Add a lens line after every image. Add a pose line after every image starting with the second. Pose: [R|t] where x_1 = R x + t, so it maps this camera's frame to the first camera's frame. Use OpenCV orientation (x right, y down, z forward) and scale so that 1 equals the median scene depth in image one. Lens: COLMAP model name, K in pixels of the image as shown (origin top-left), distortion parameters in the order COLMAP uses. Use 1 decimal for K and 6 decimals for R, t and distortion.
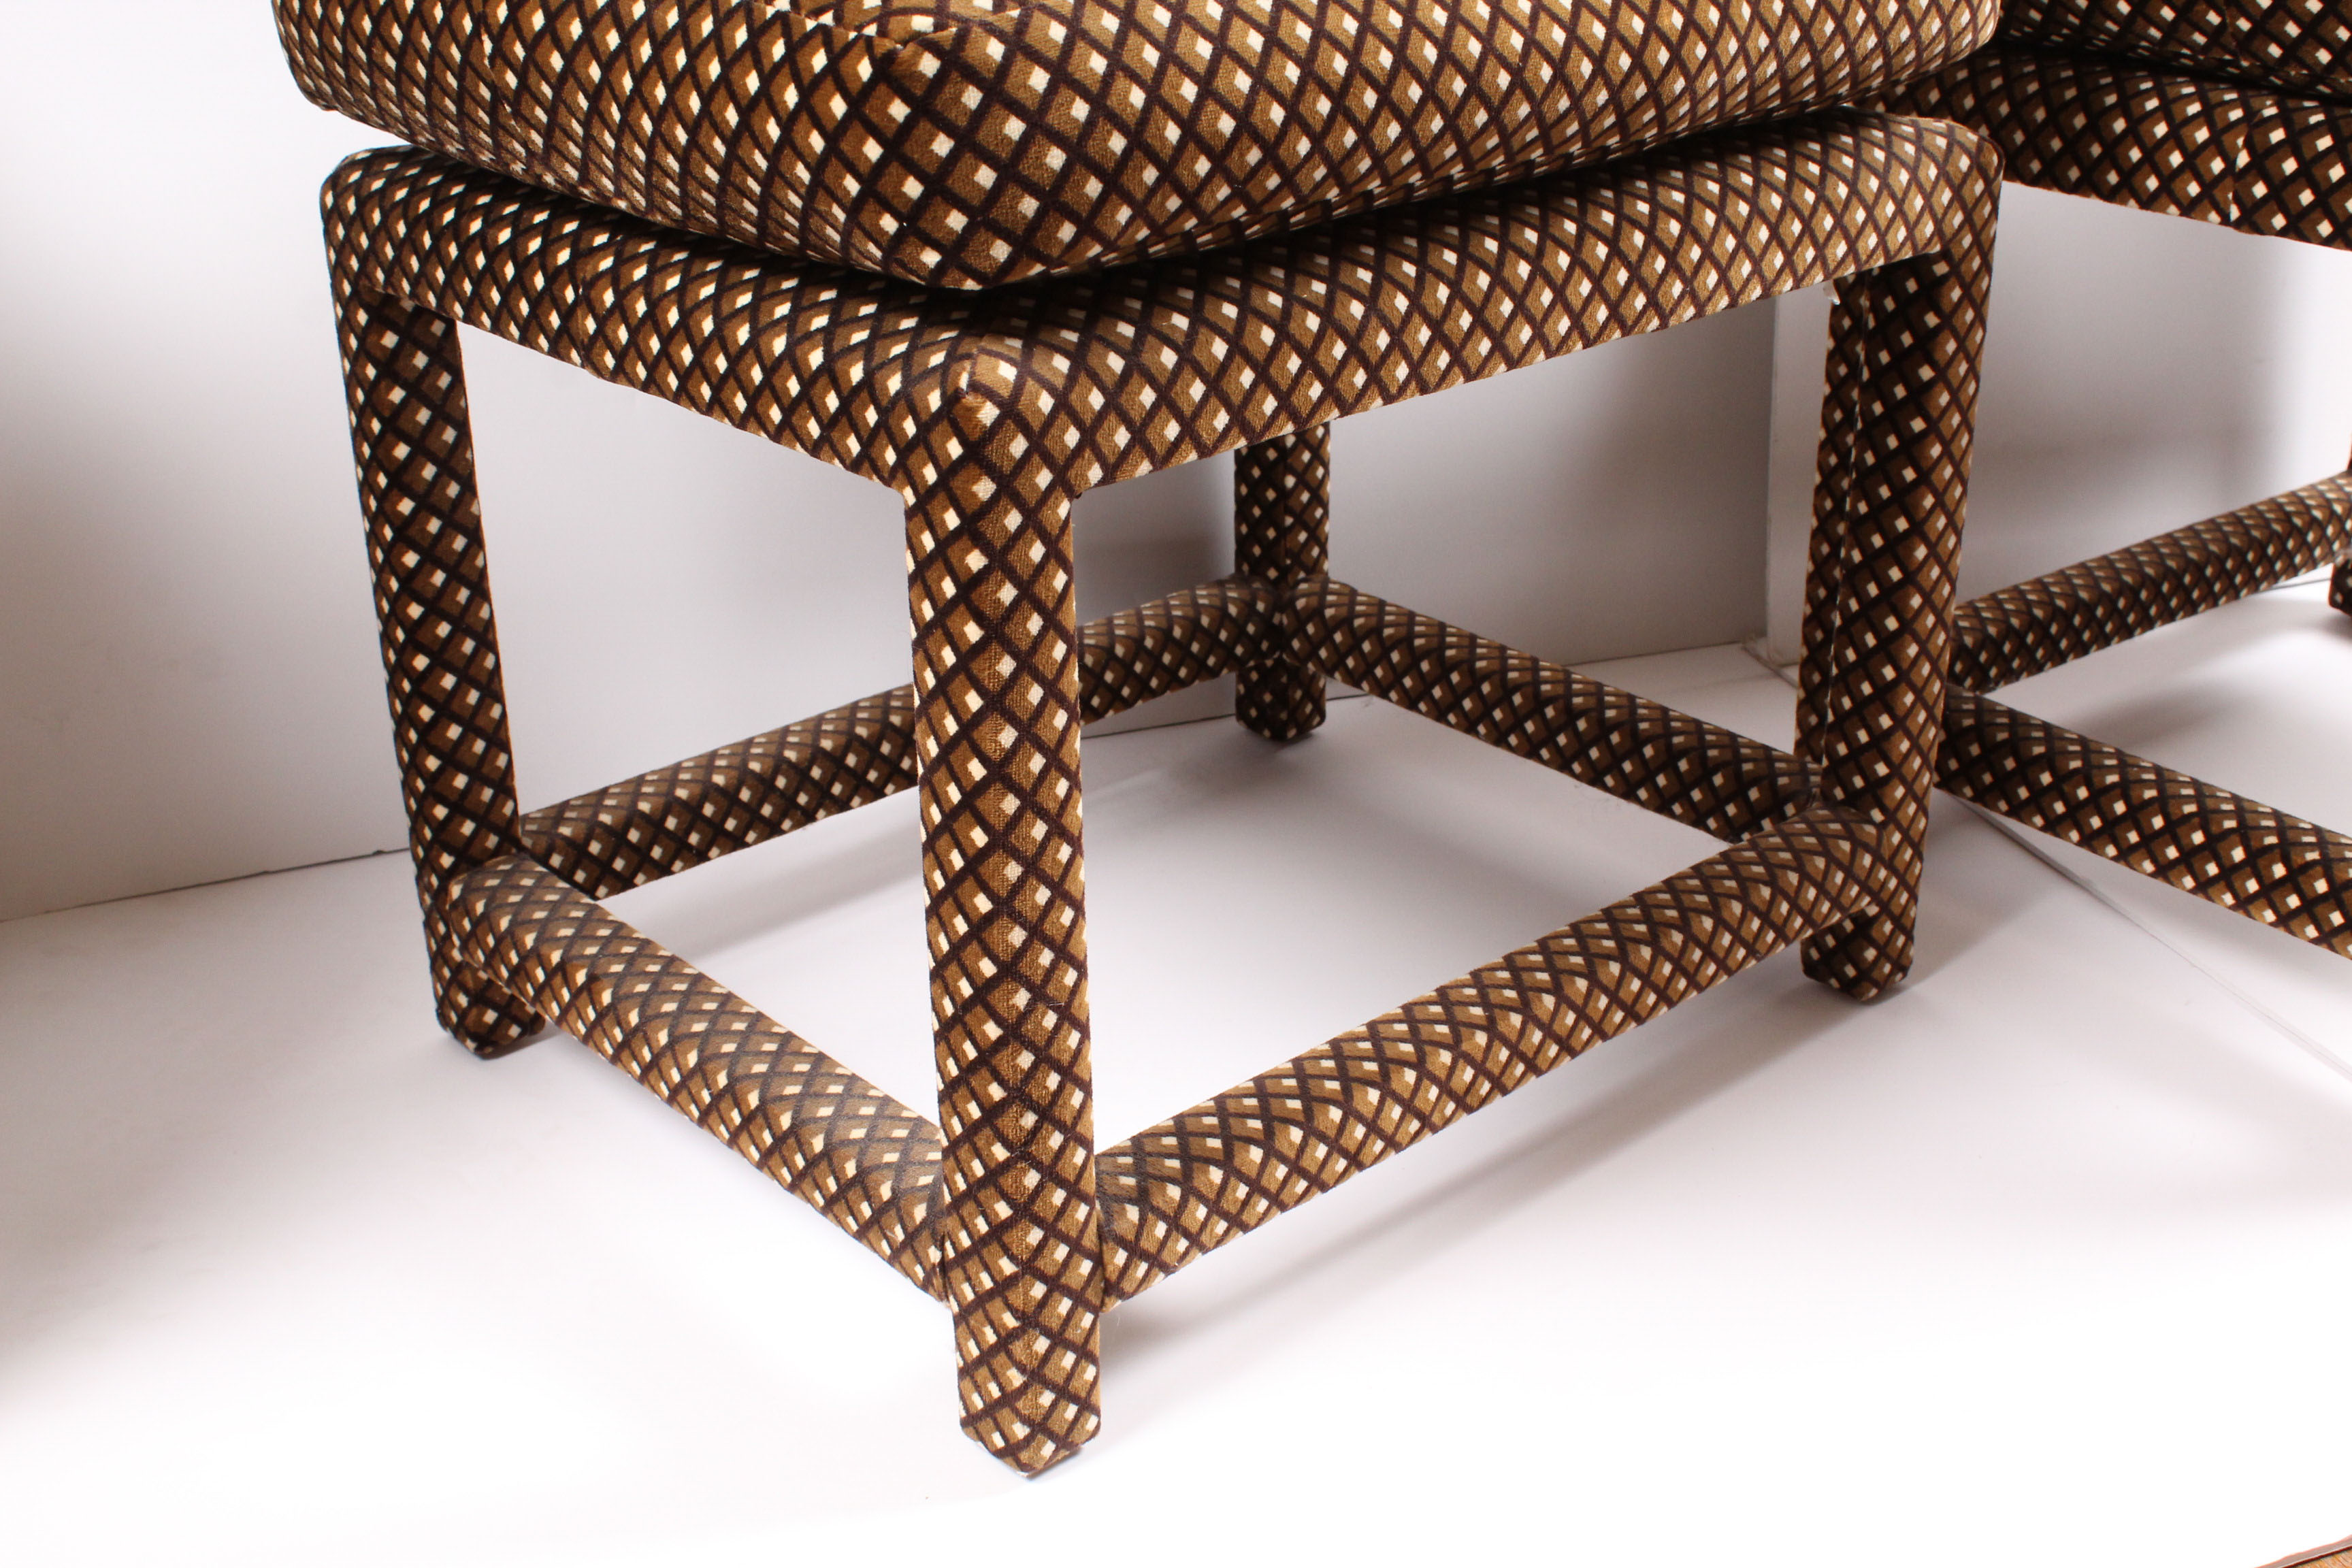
lens RADIAL K [[2760.1, 0, 1181.3], [0, 2760.1, 815.4], [0, 0, 1]] dist [-0.107035, 0.011338]
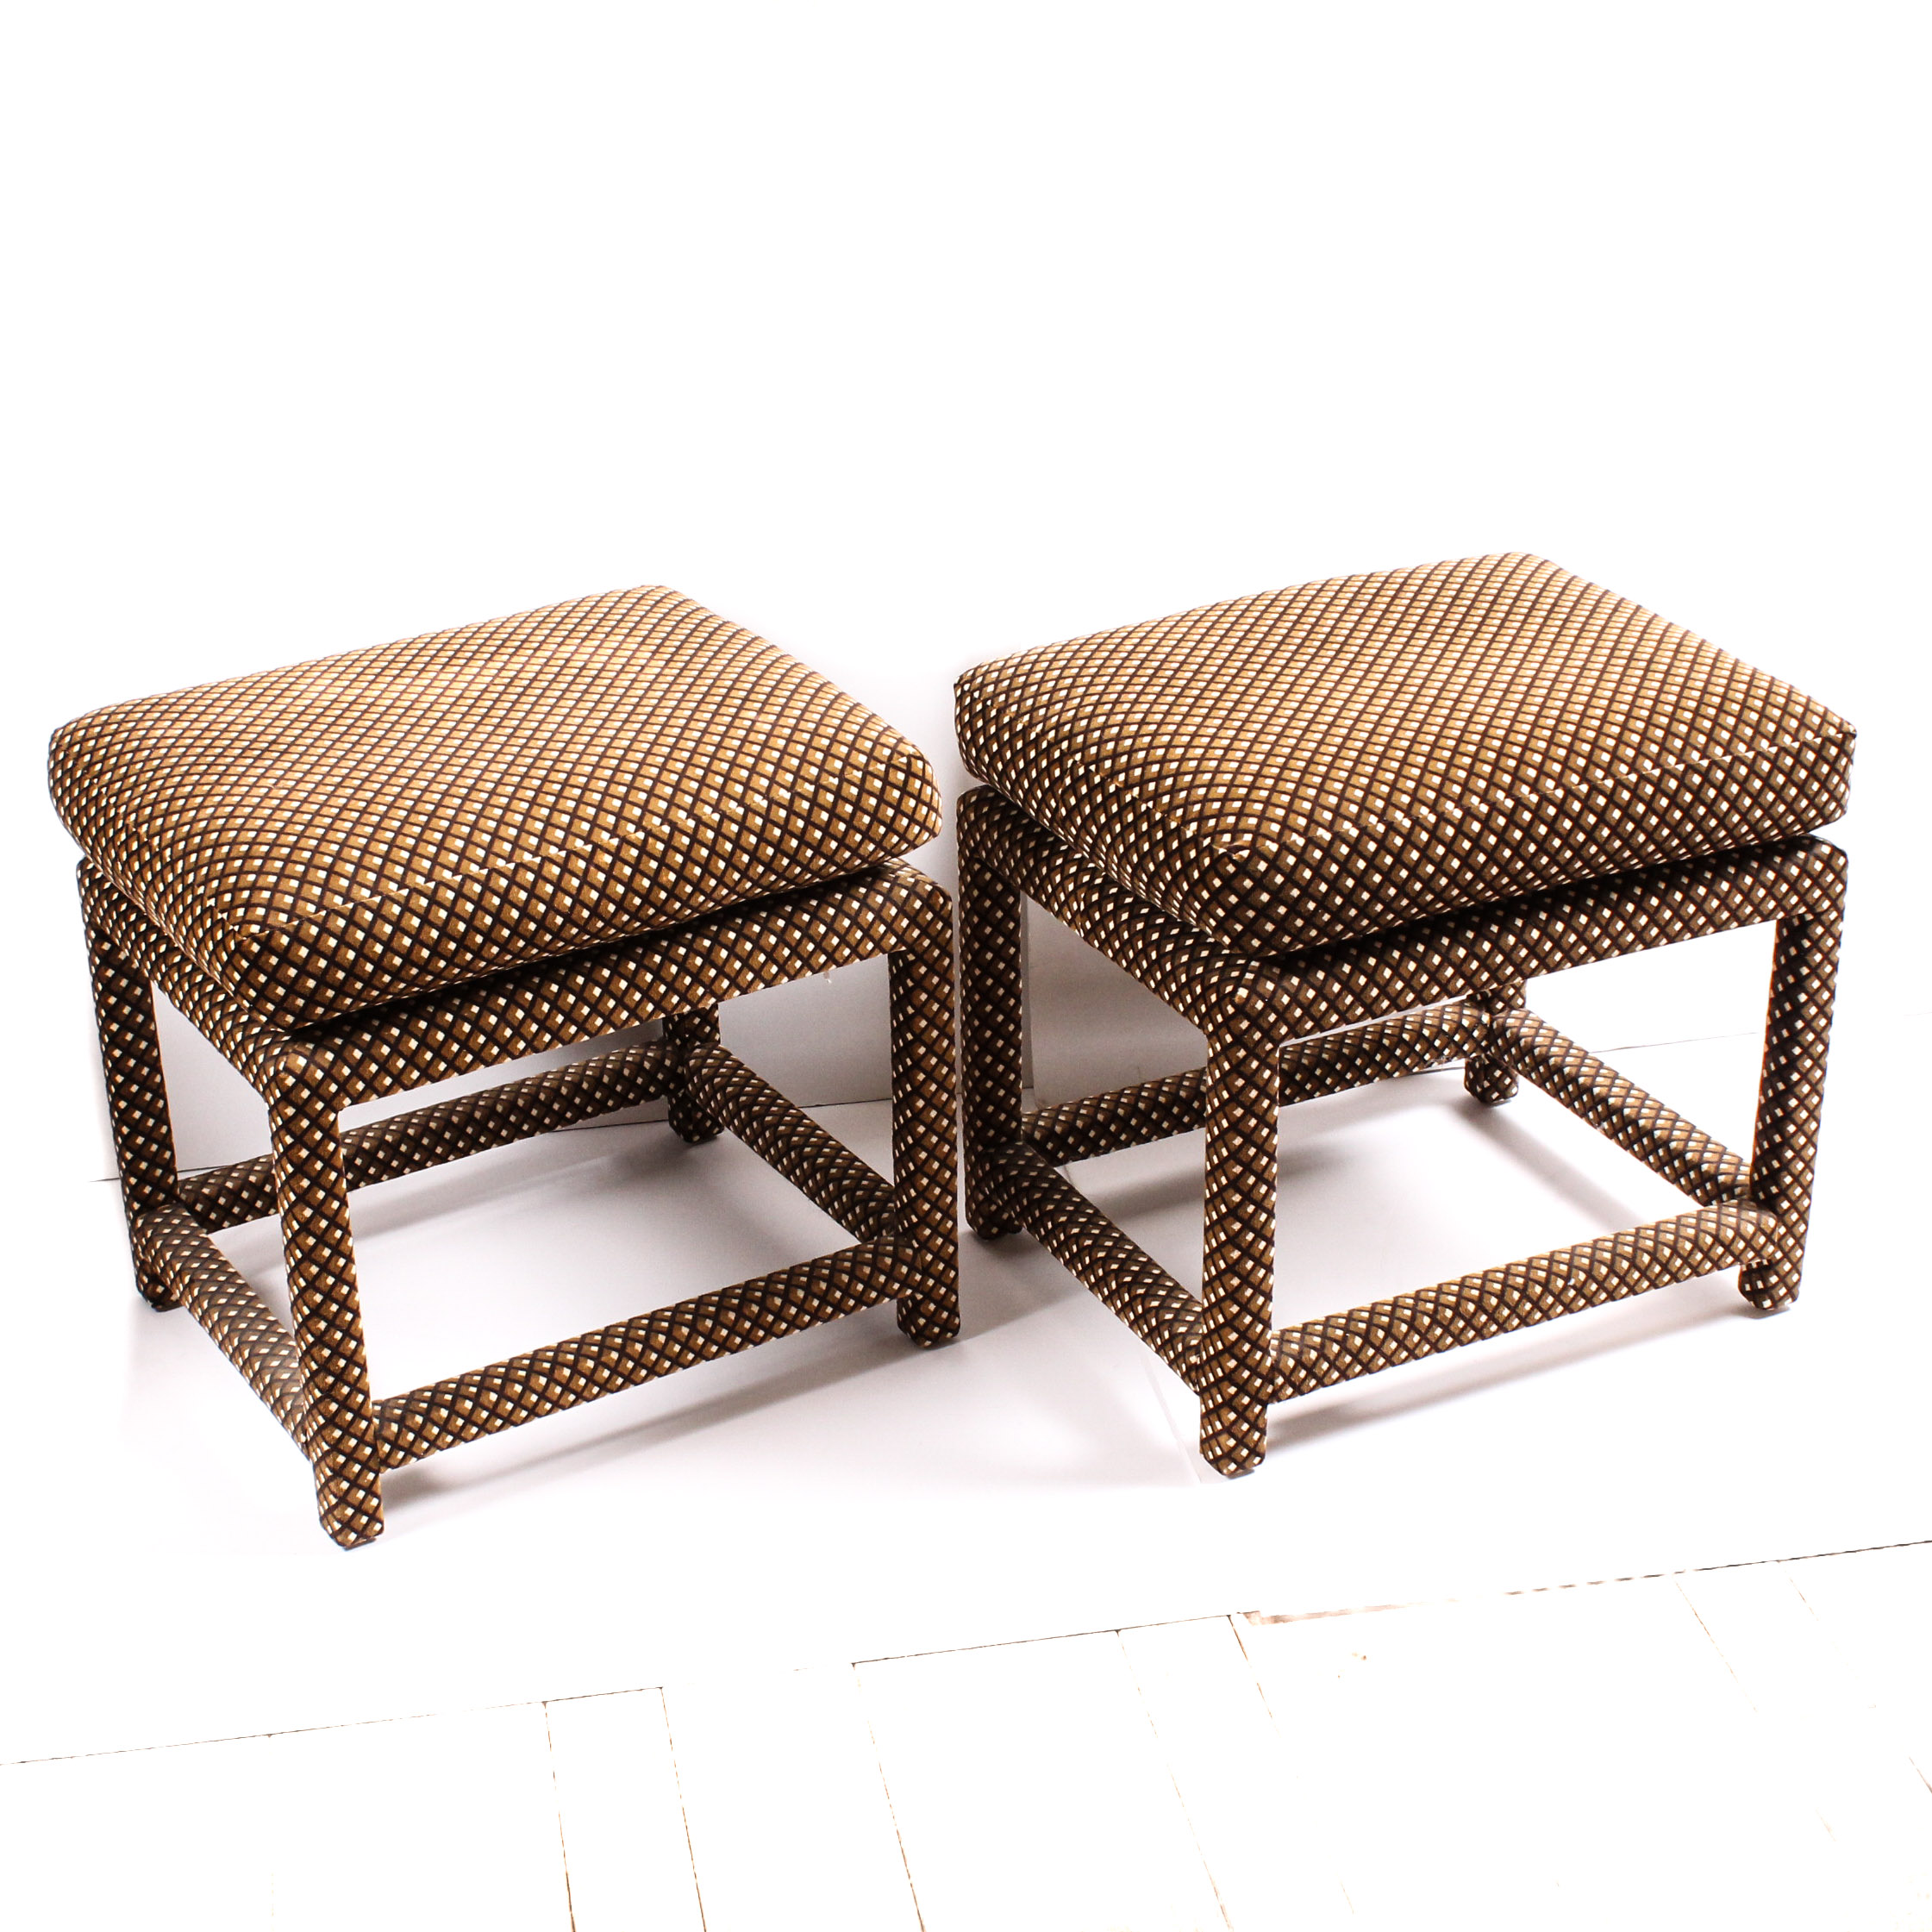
lens RADIAL K [[3588.3, 0, 880.1], [0, 3588.3, 1004.4], [0, 0, 1]] dist [-0.150881, 0.227361]
pose [[0.980735, 0.070724, -0.182093, 0.761365], [-0.065455, 0.997249, 0.034792, -0.274520], [0.184053, -0.022203, 0.982666, -1.482818]]
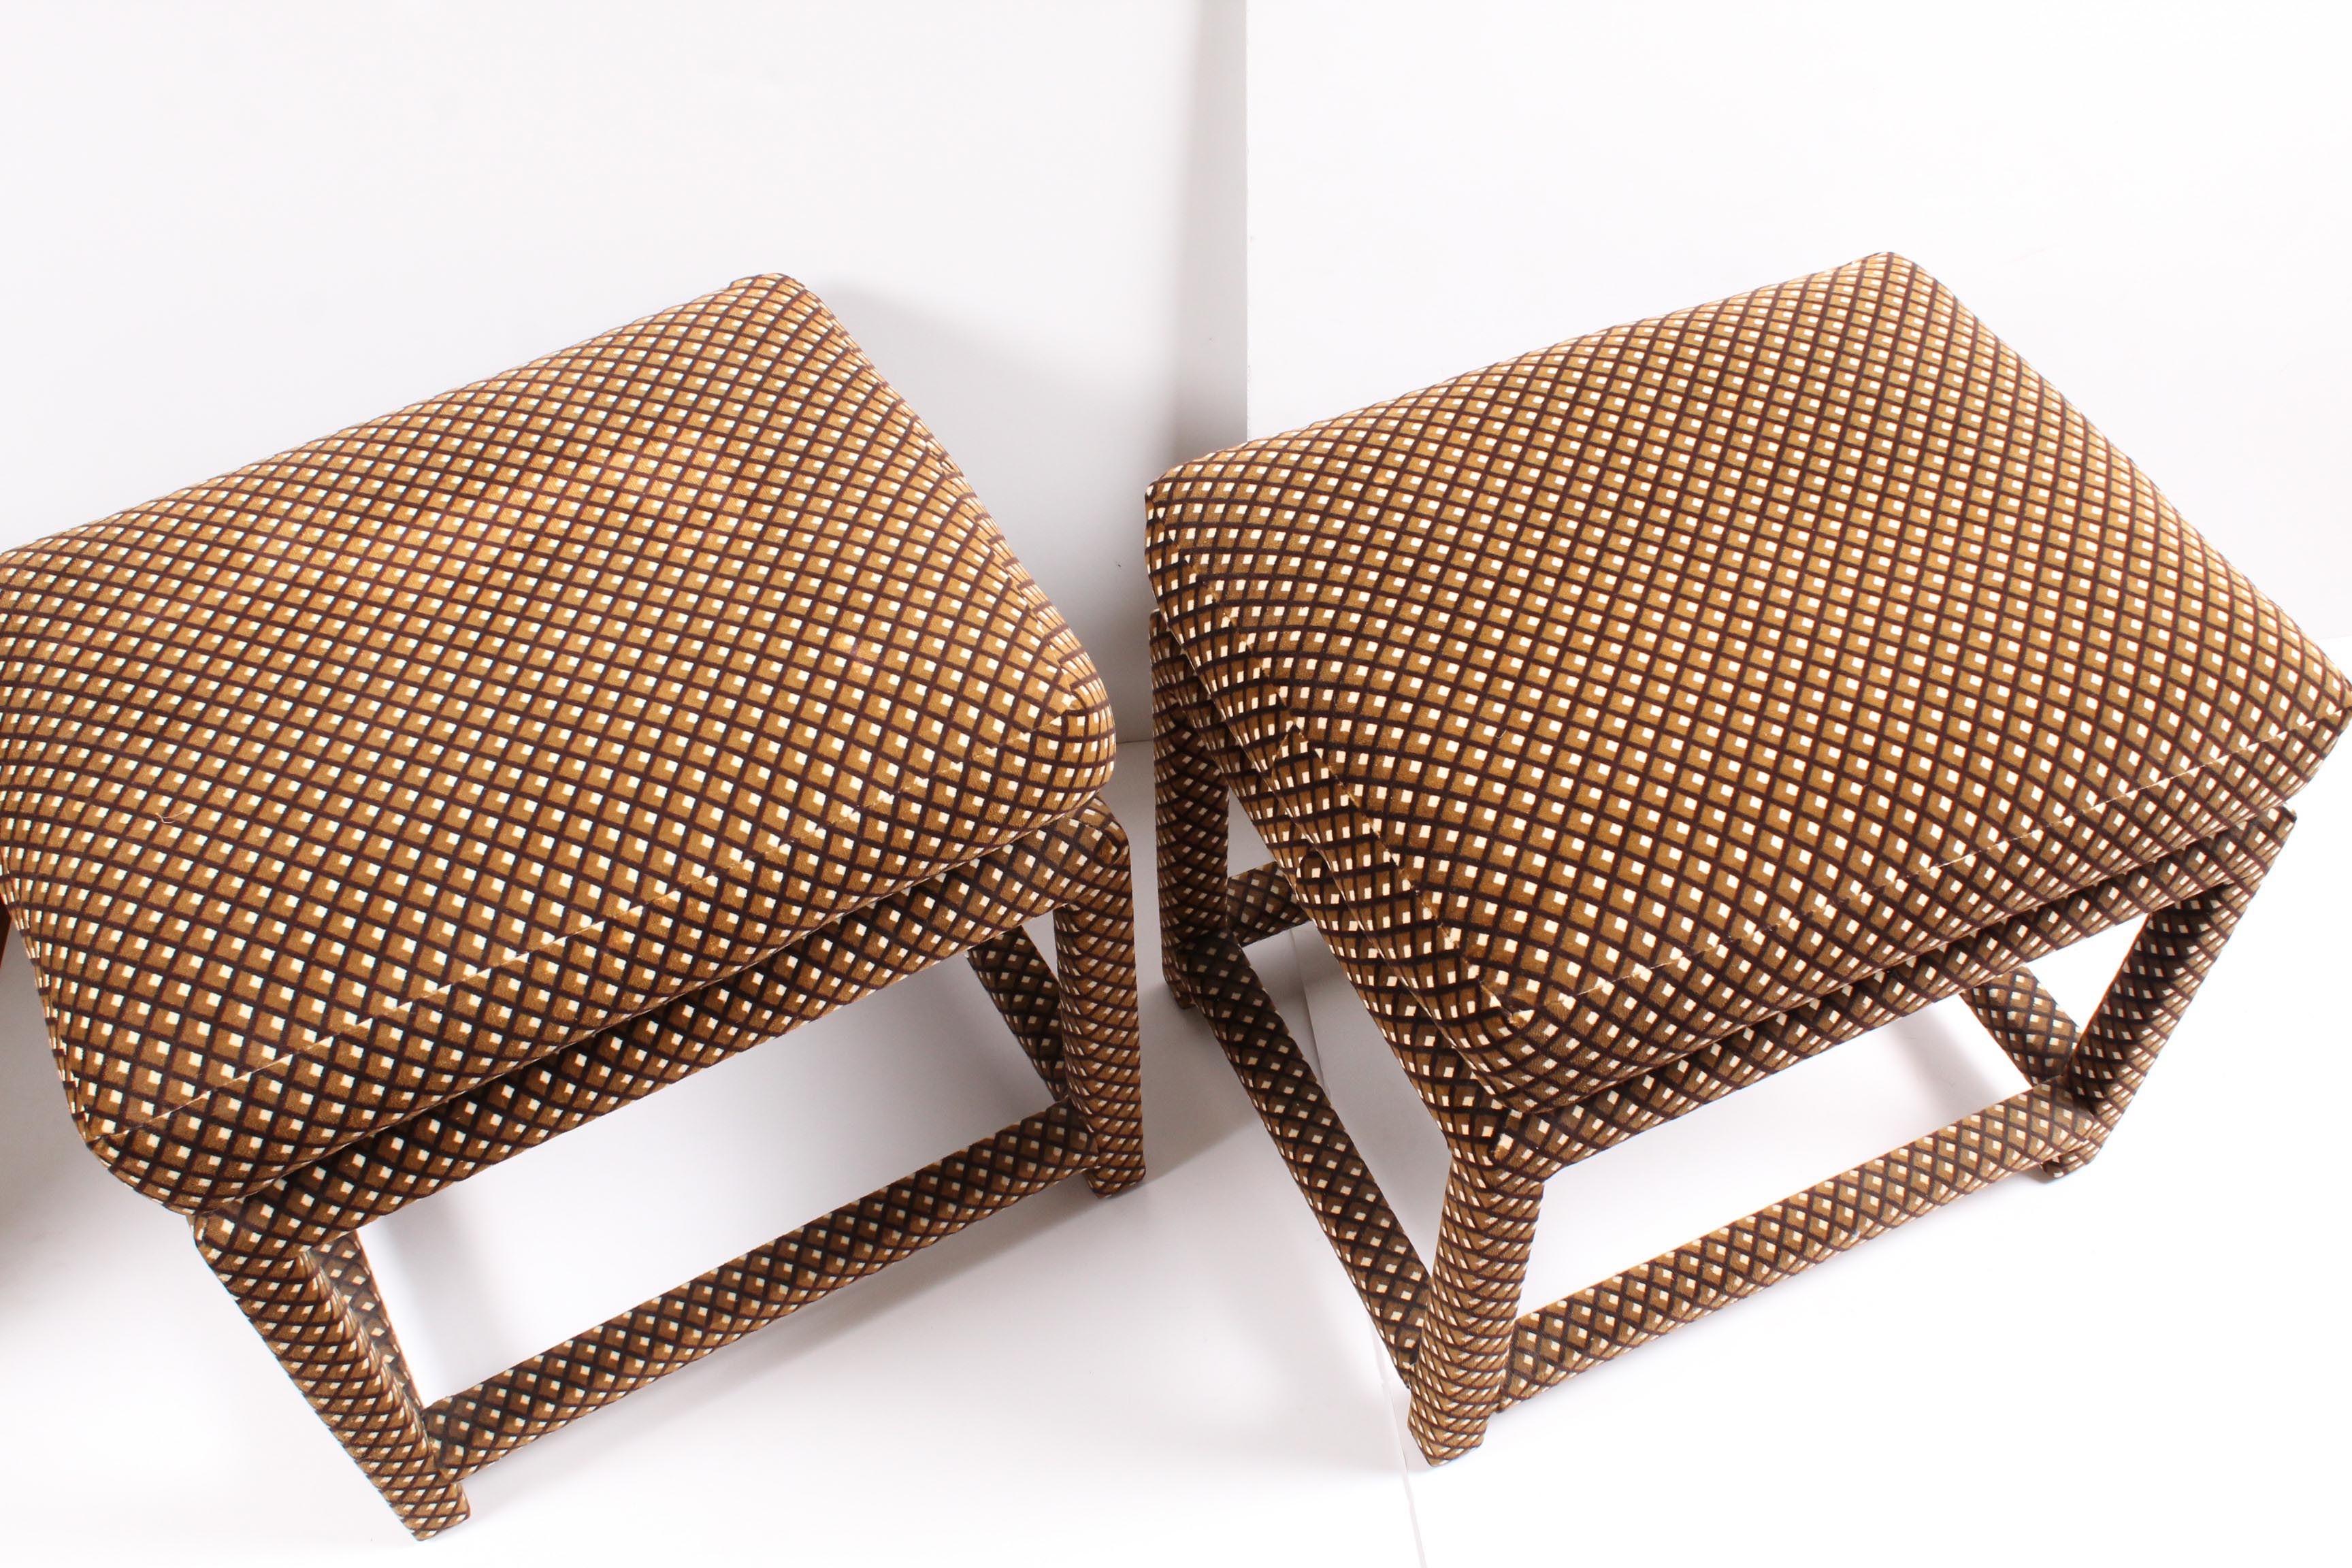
lens RADIAL K [[2279.4, 0, 1206.9], [0, 2279.4, 783.0], [0, 0, 1]] dist [-0.159513, 0.173291]
pose [[0.978155, 0.163986, -0.127754, 0.529130], [-0.091518, 0.891517, 0.443647, -0.855509], [0.186647, -0.422264, 0.887049, 0.001405]]
